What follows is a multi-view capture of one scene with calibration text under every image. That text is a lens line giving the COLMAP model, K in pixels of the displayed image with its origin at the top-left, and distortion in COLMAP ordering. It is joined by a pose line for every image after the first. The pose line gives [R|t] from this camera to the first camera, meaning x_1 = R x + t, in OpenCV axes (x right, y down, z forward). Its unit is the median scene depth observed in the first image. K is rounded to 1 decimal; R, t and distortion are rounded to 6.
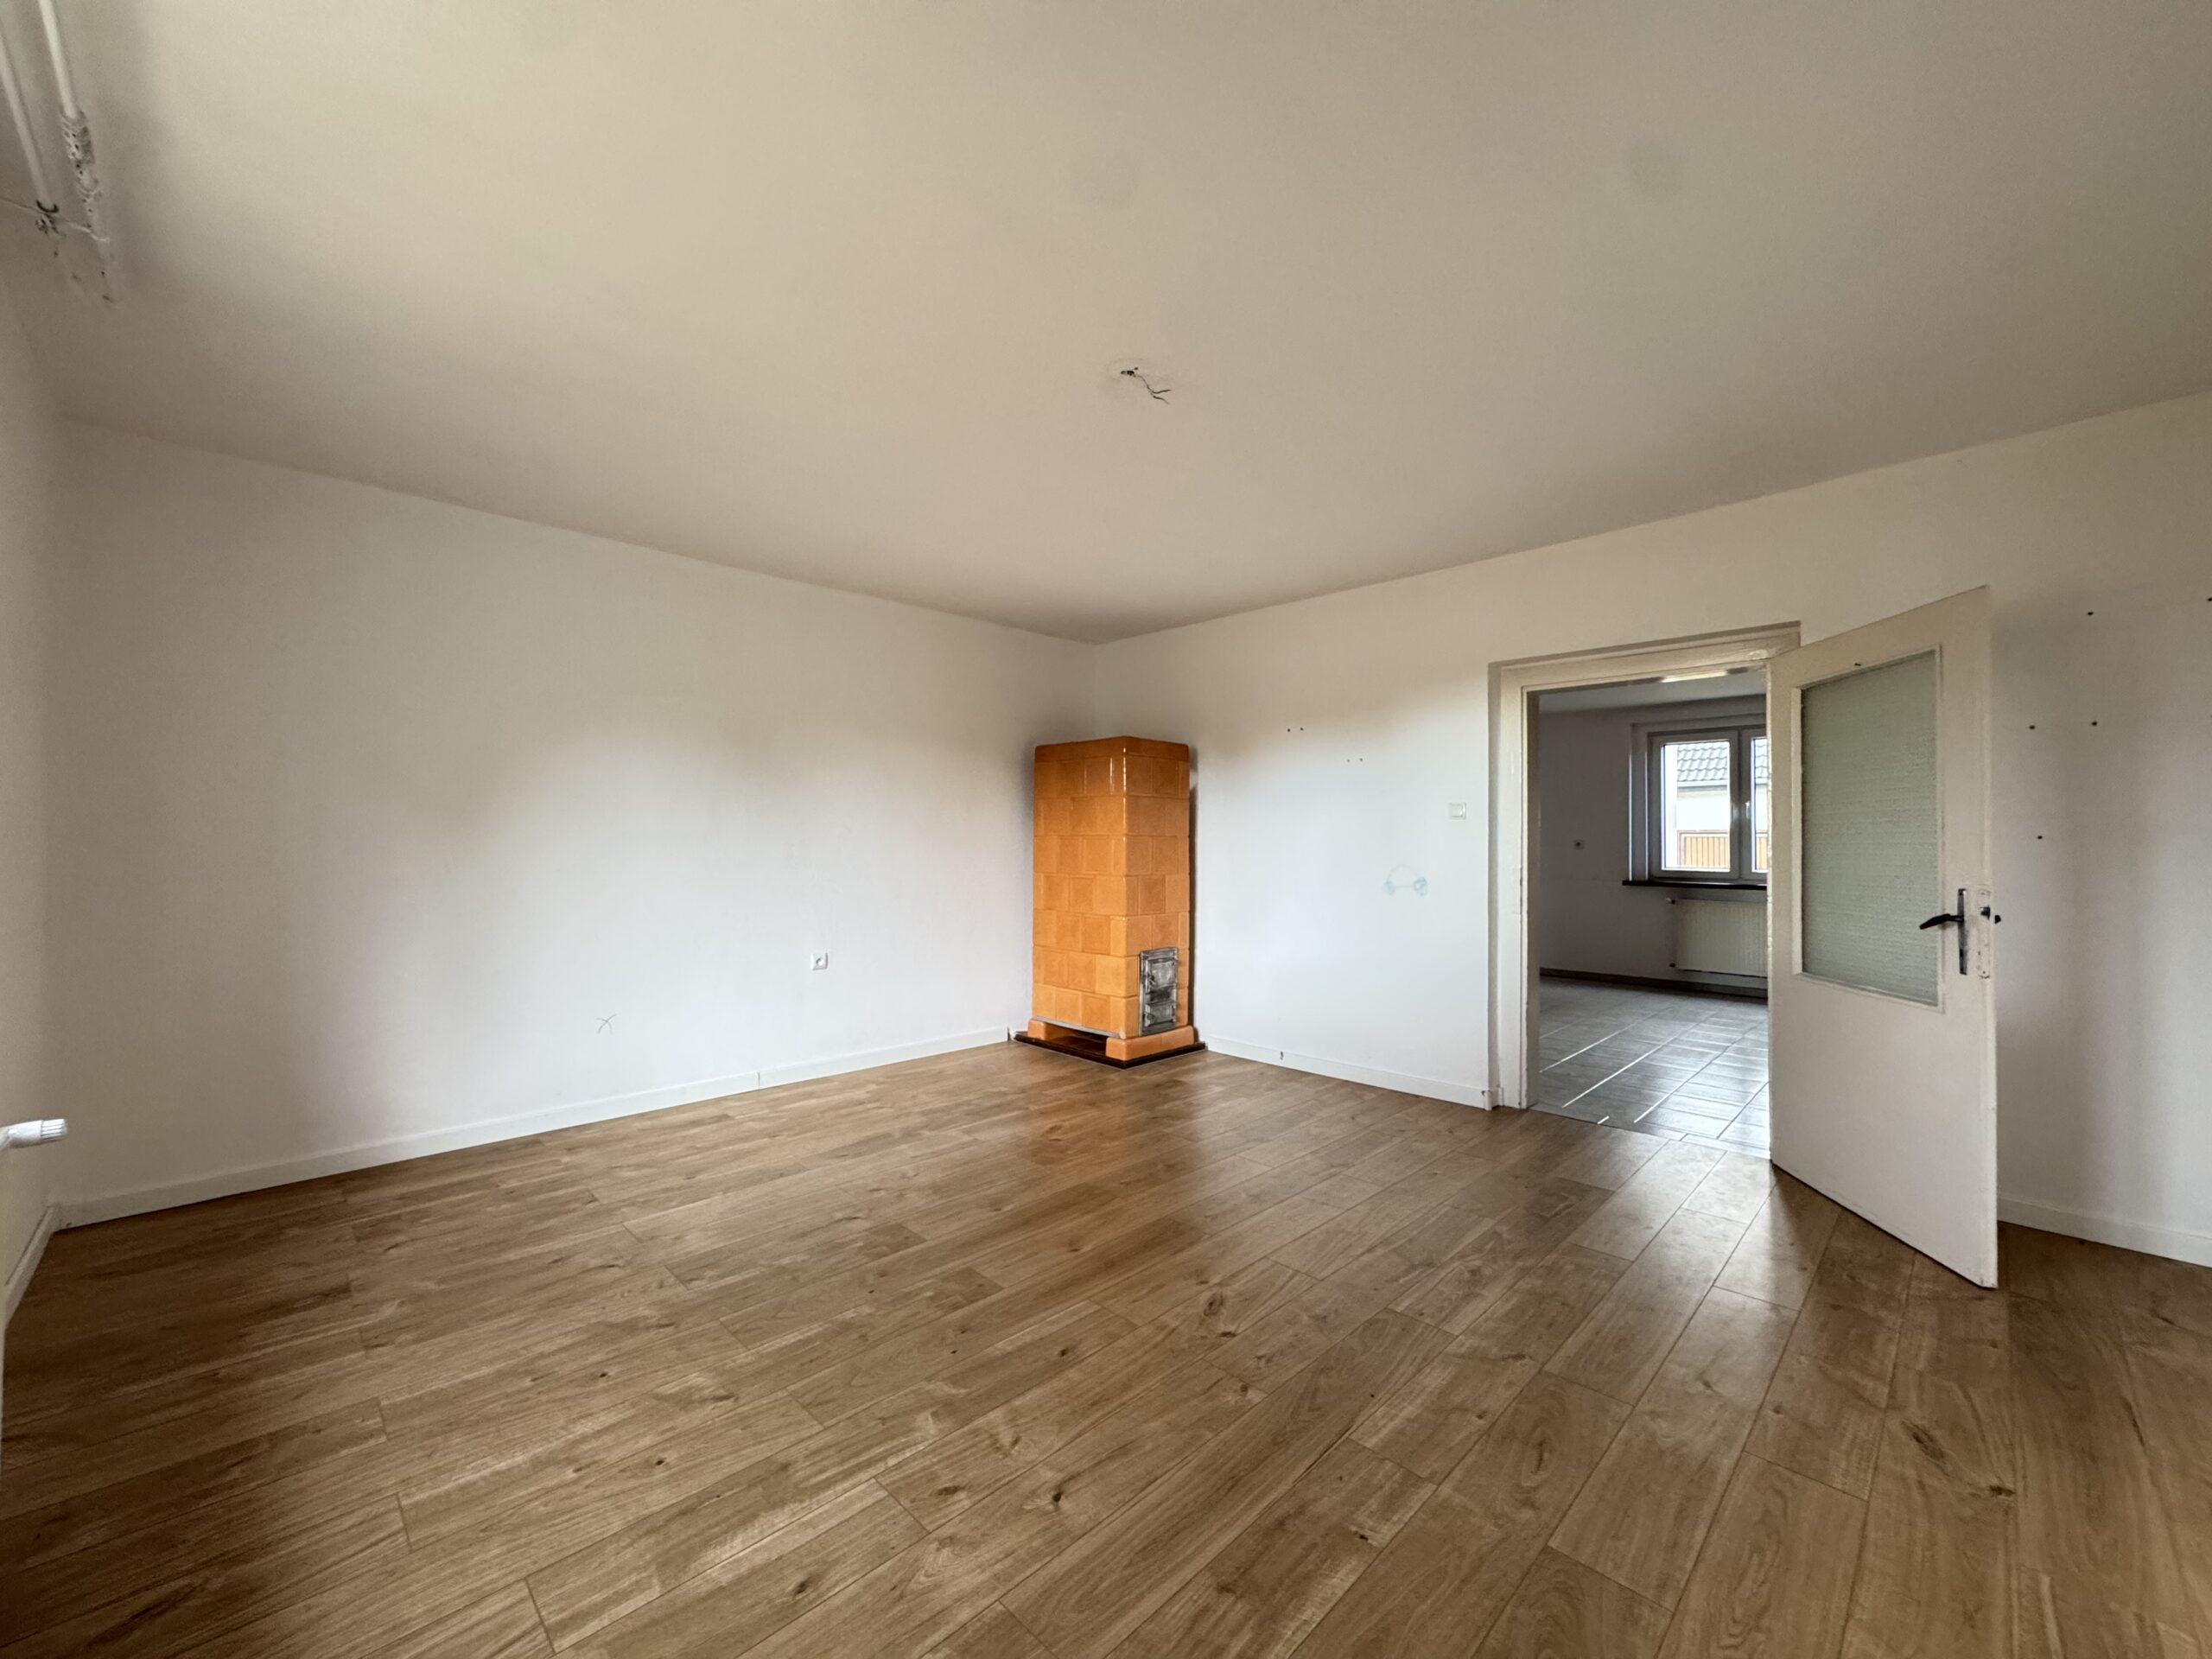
lens RADIAL K [[882.4, 0, 1095.7], [0, 882.4, 834.4], [0, 0, 1]] dist [-0.004062, 0.000351]
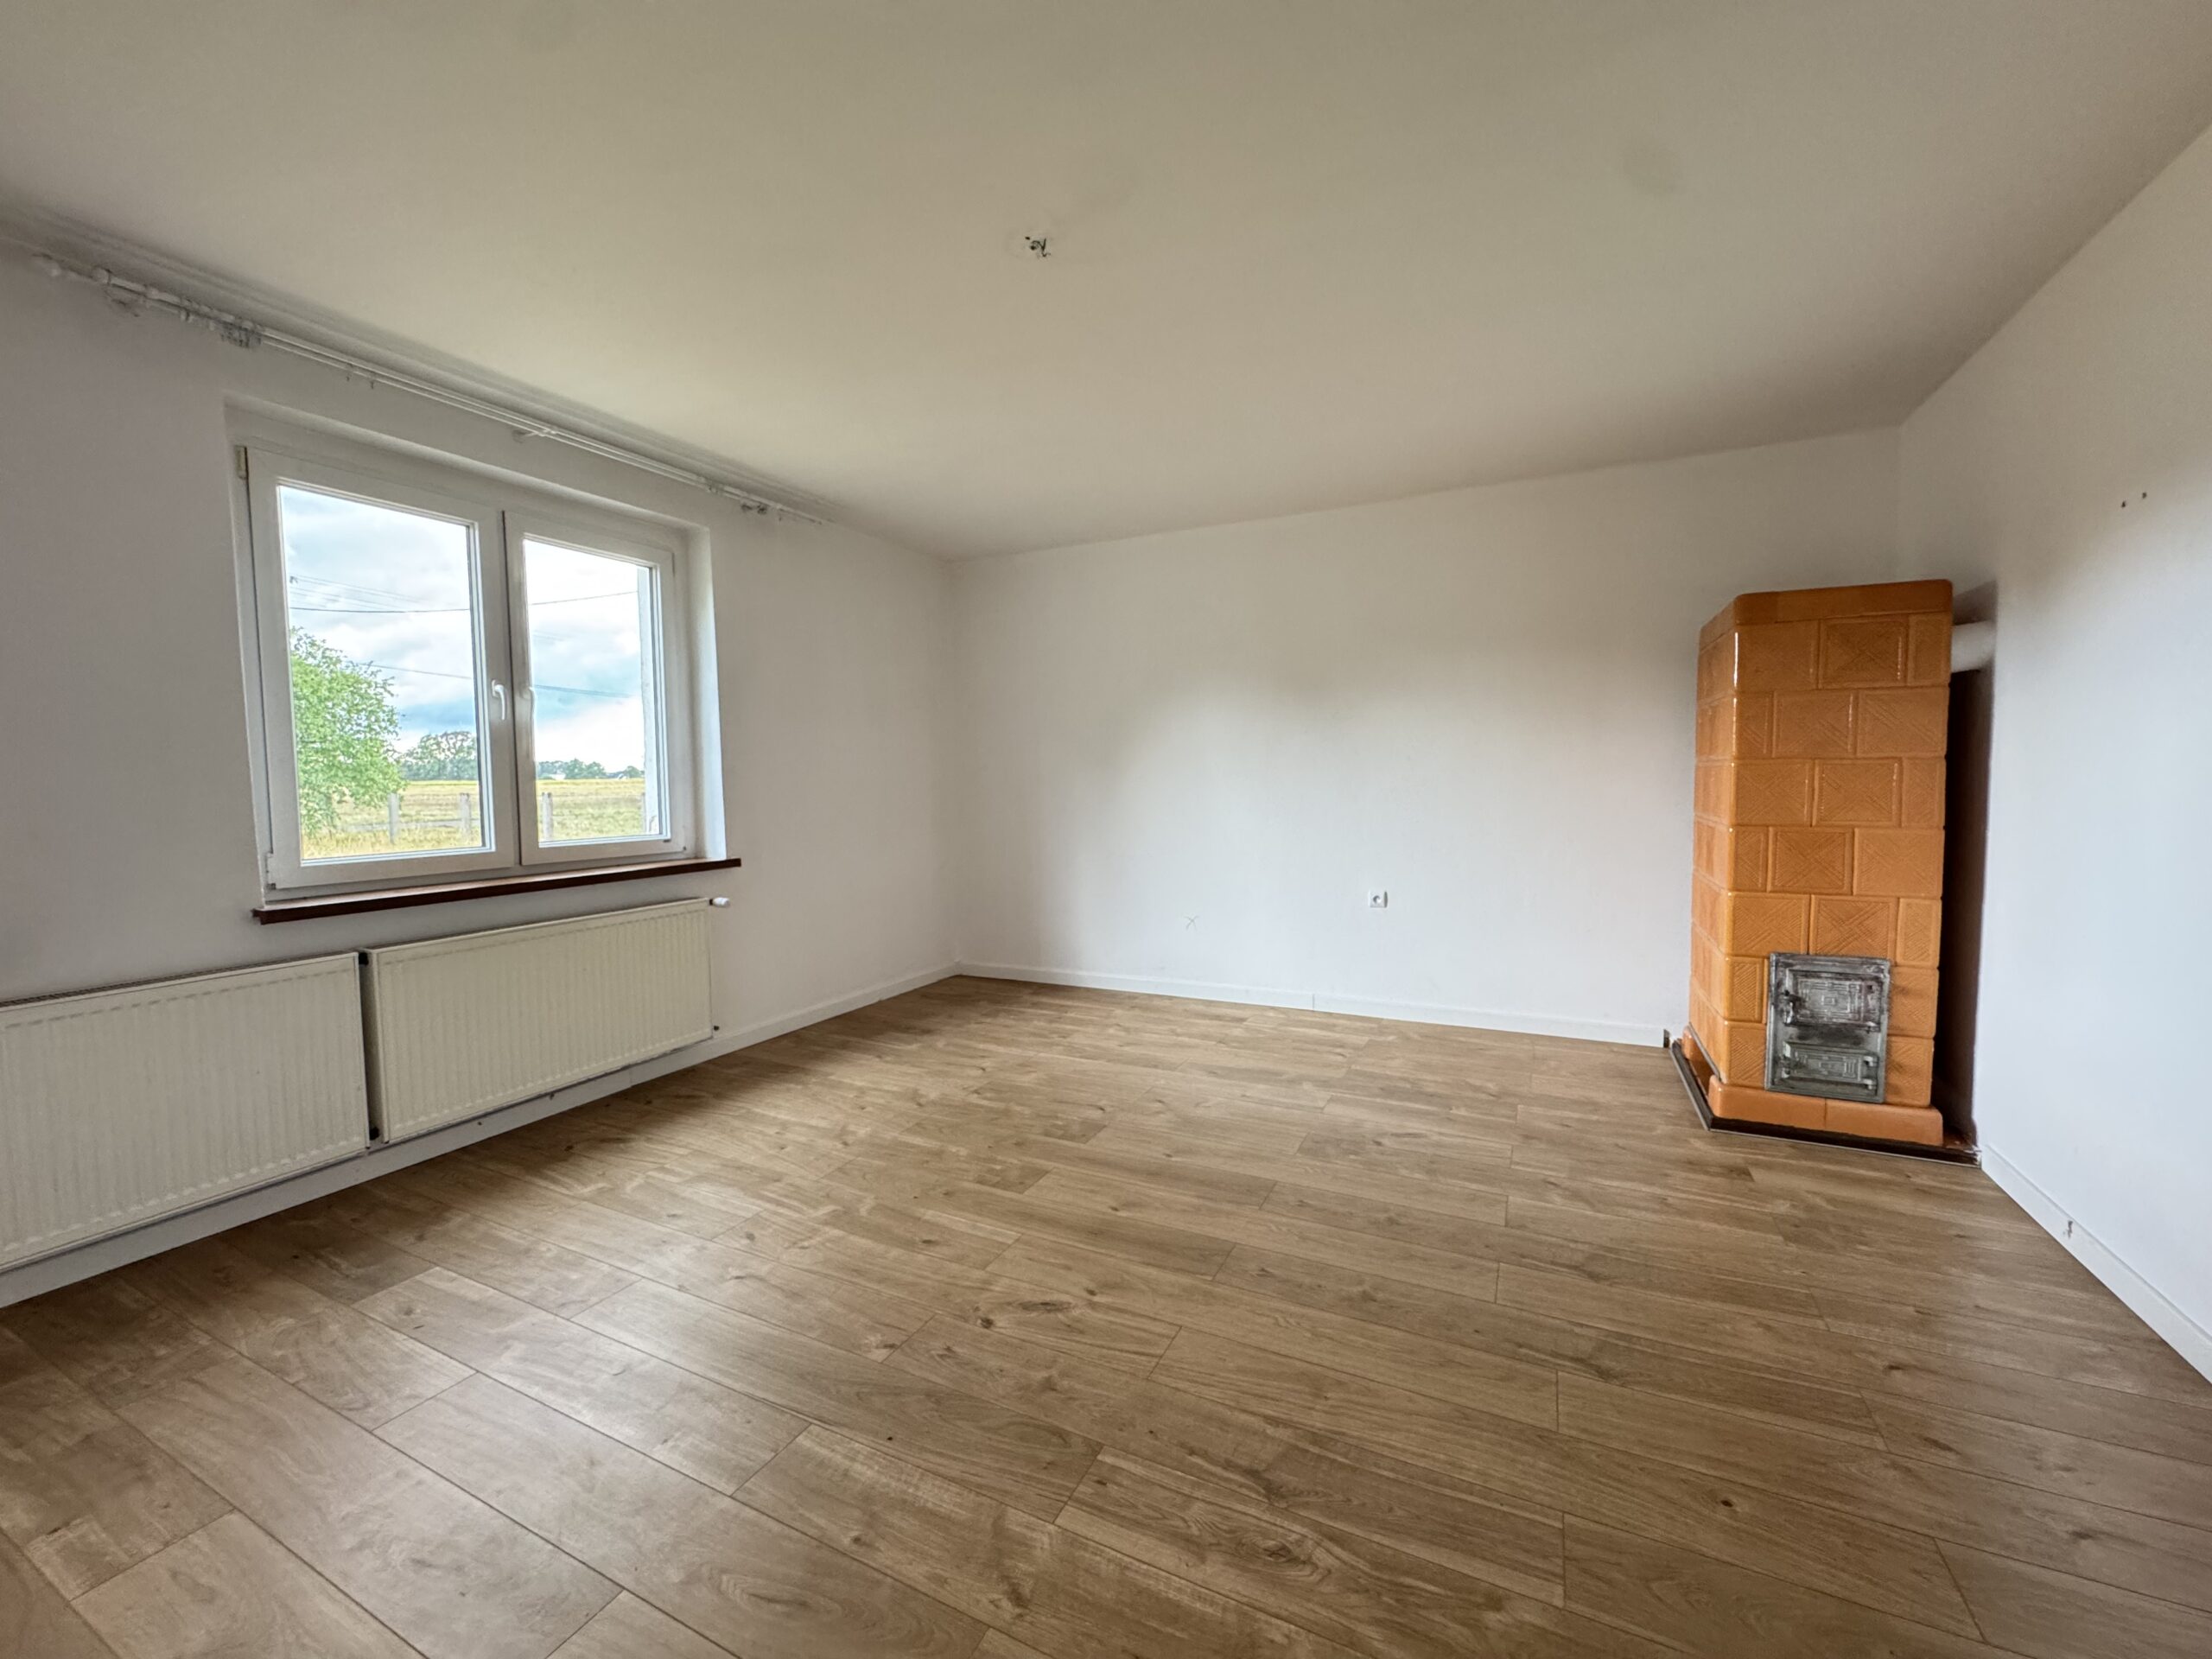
lens RADIAL K [[882.4, 0, 1114.2], [0, 882.4, 826.9], [0, 0, 1]] dist [-0.004062, 0.000351]
pose [[0.330235, 0.045491, -0.942802, 0.701694], [0.023454, 0.998134, 0.056376, 0.004530], [0.943607, -0.040730, 0.328552, 0.575922]]
